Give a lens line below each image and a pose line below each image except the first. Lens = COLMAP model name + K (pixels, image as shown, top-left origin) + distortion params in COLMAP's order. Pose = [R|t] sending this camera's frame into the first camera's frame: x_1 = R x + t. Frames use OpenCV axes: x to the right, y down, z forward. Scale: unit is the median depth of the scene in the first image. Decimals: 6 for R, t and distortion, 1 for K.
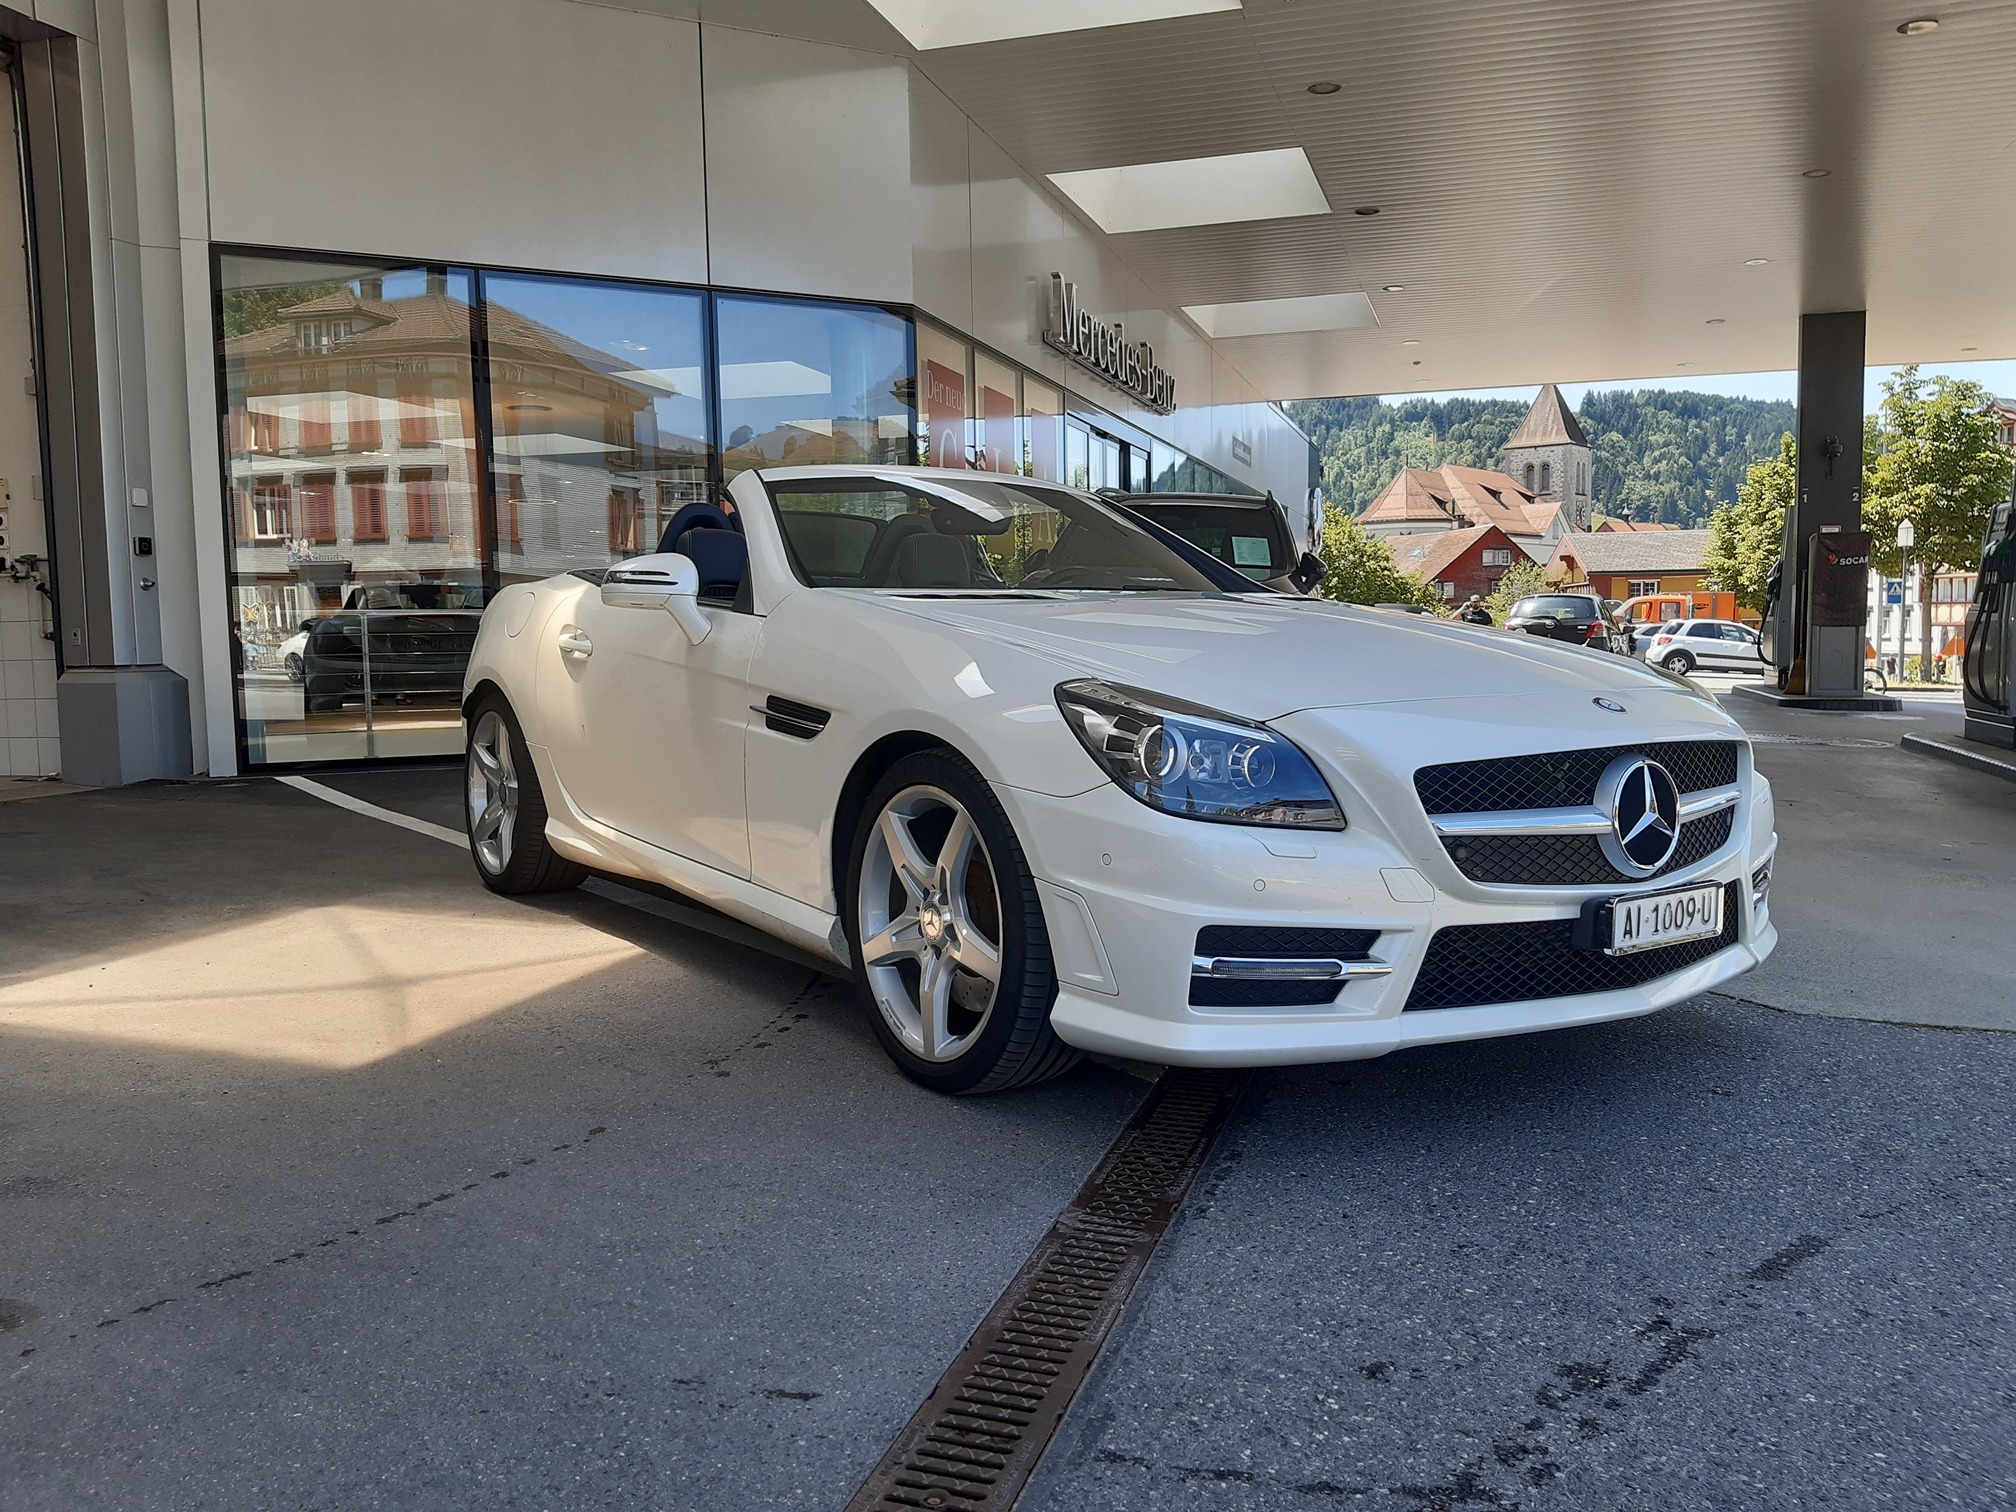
lens RADIAL K [[1581.3, 0, 1017.9], [0, 1581.3, 760.1], [0, 0, 1]] dist [0.037133, -0.082999]
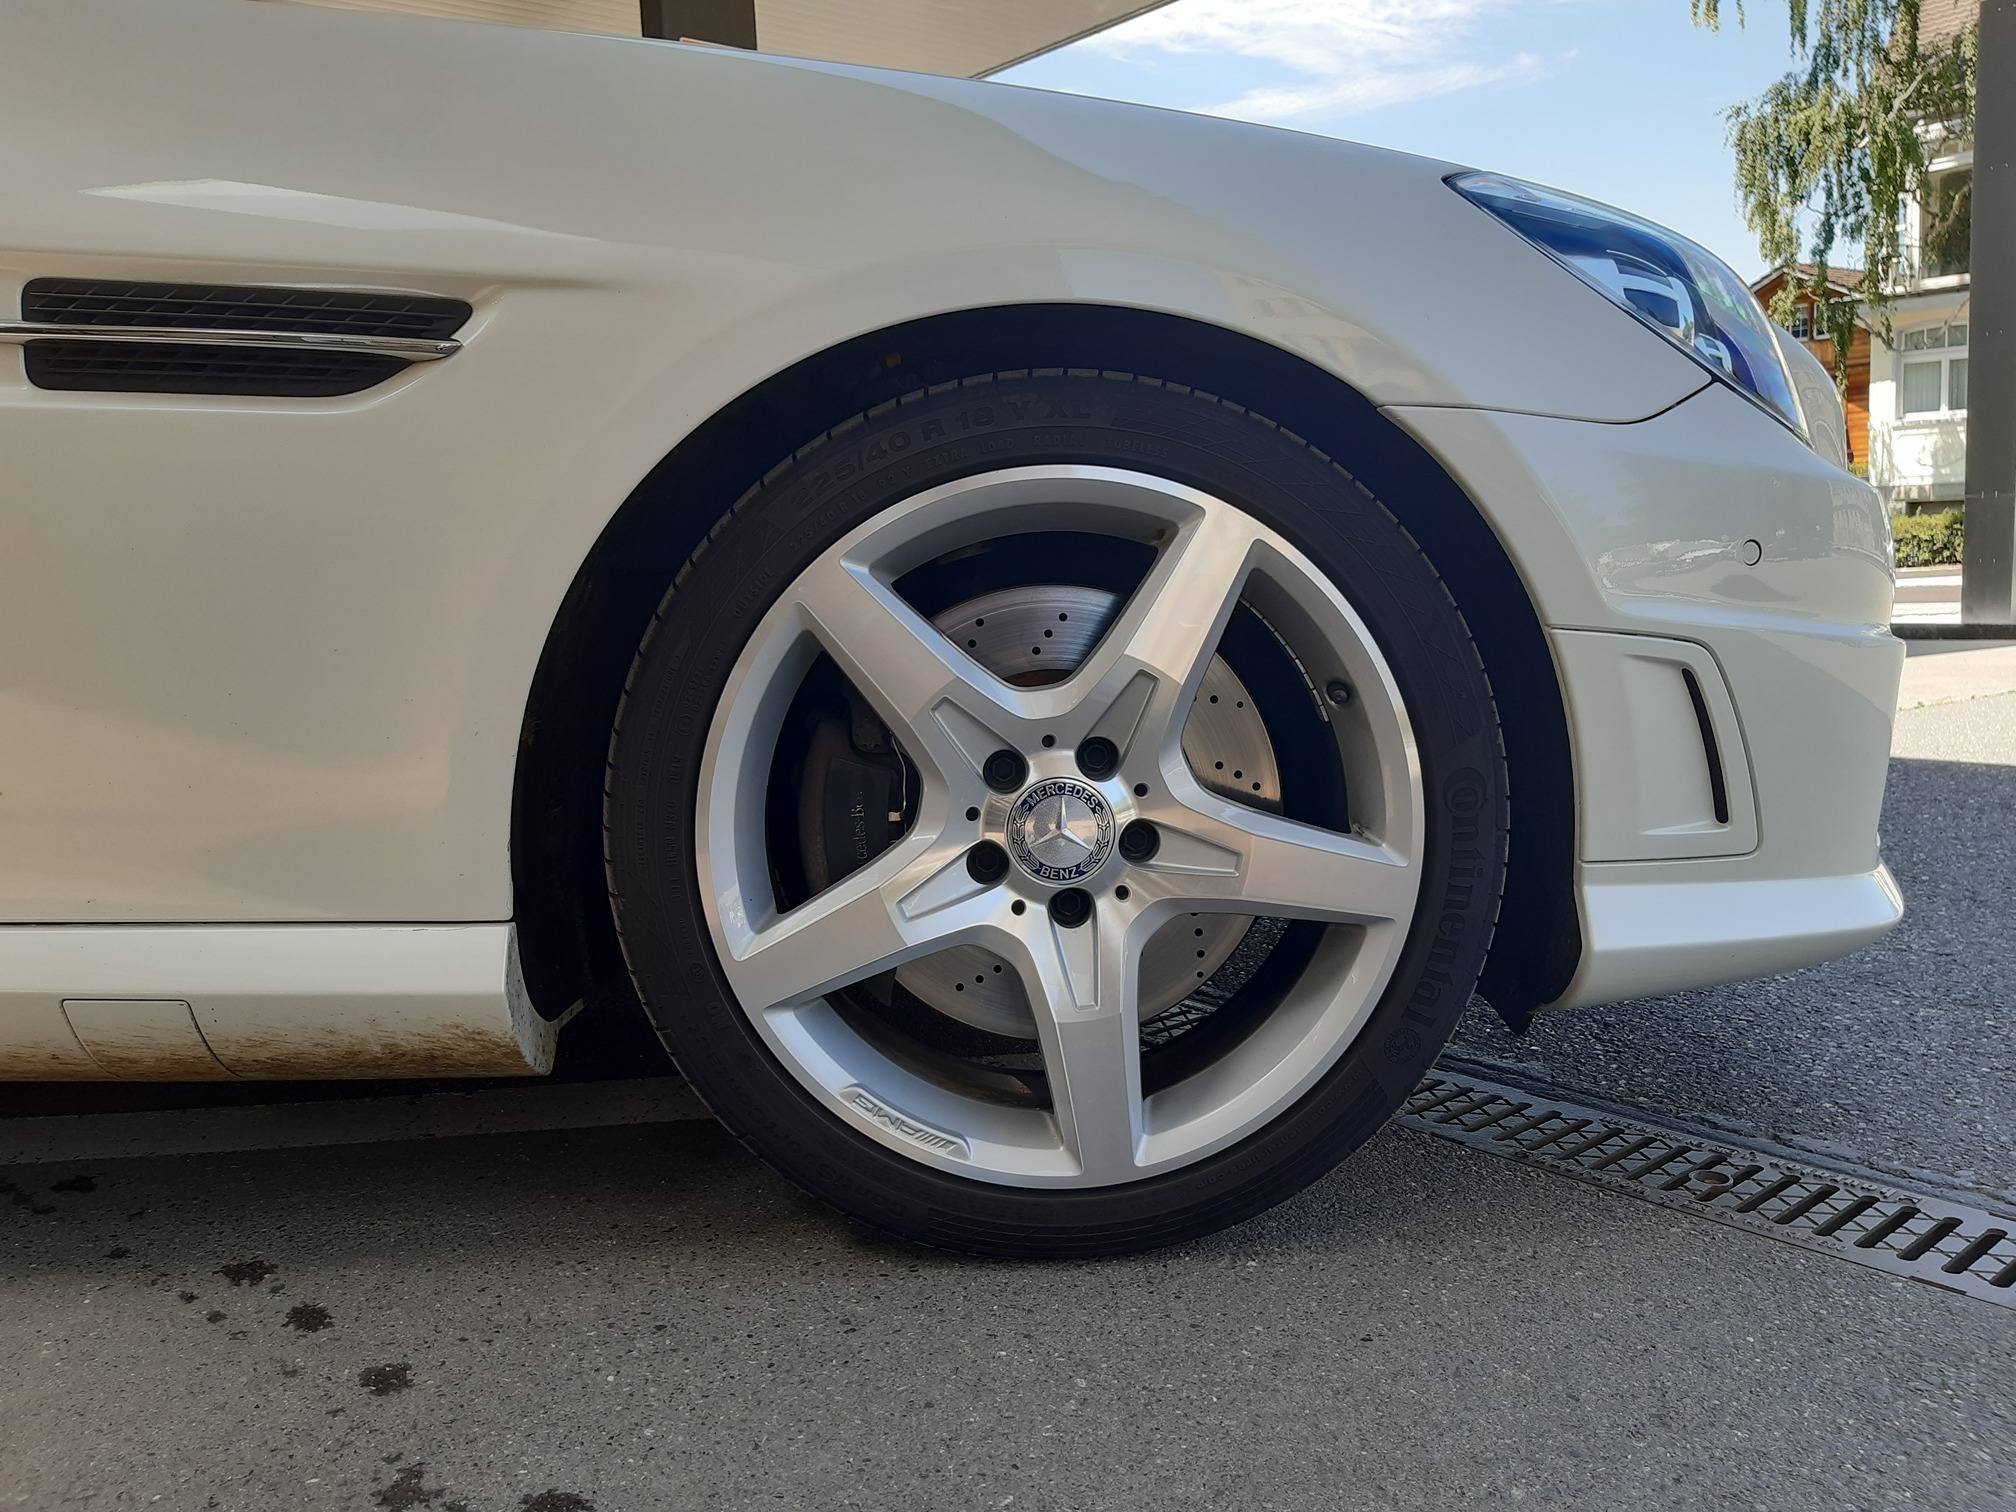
lens RADIAL K [[1581.3, 0, 993.5], [0, 1581.3, 726.1], [0, 0, 1]] dist [0.037133, -0.082999]
pose [[0.558471, -0.107358, 0.822548, -0.404986], [0.105398, 0.992737, 0.058010, 0.057208], [-0.822801, 0.054298, 0.565730, 0.856269]]
